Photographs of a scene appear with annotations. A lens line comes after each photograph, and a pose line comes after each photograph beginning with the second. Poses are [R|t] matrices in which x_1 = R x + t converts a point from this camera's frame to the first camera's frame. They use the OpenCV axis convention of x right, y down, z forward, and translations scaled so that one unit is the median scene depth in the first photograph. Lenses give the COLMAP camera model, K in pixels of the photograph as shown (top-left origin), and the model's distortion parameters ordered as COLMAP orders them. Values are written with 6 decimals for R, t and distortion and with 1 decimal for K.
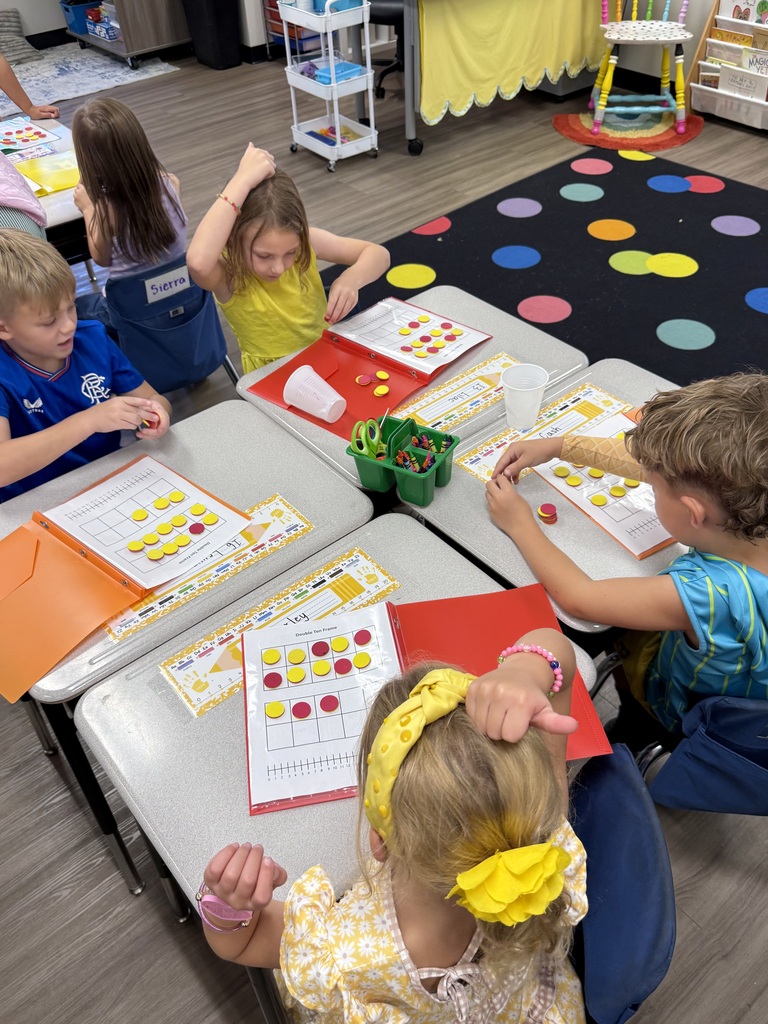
lens RADIAL K [[858.1, 0, 384.0], [0, 858.1, 512.1], [0, 0, 1]] dist [0.011708, 0.005594]
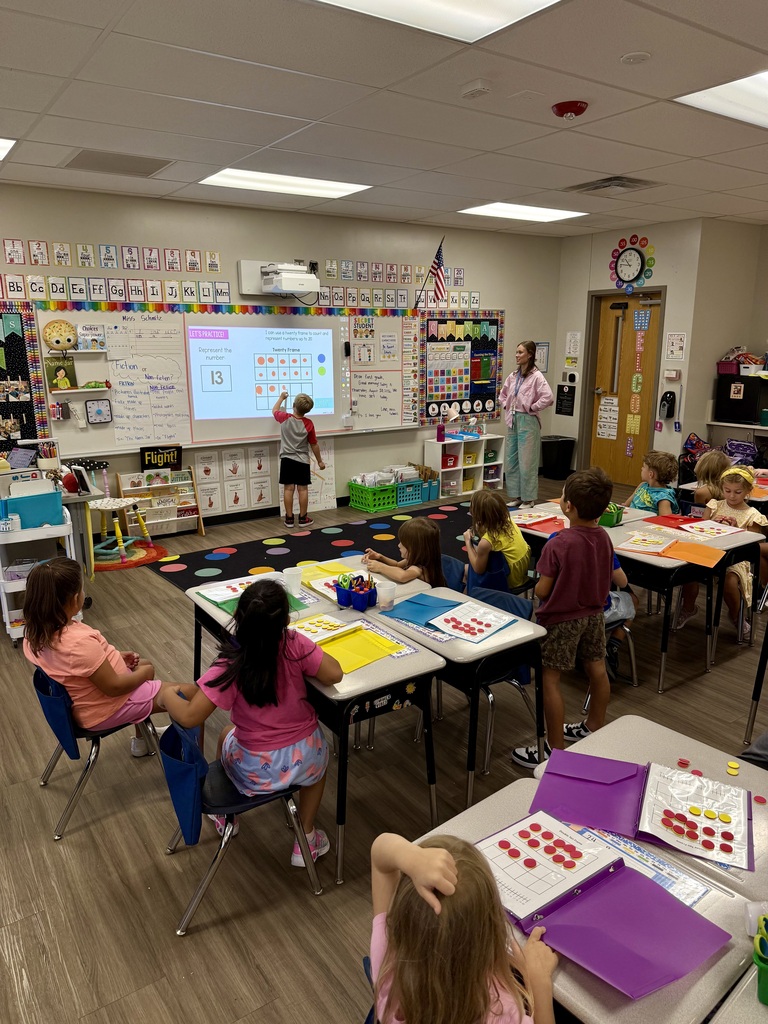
lens RADIAL K [[720.8, 0, 383.4], [0, 720.8, 514.2], [0, 0, 1]] dist [0.029146, -0.001061]
pose [[0.086814, -0.198615, 0.976225, -0.979459], [0.677958, 0.729791, 0.088188, -0.324416], [-0.729956, 0.654184, 0.198009, 0.389053]]
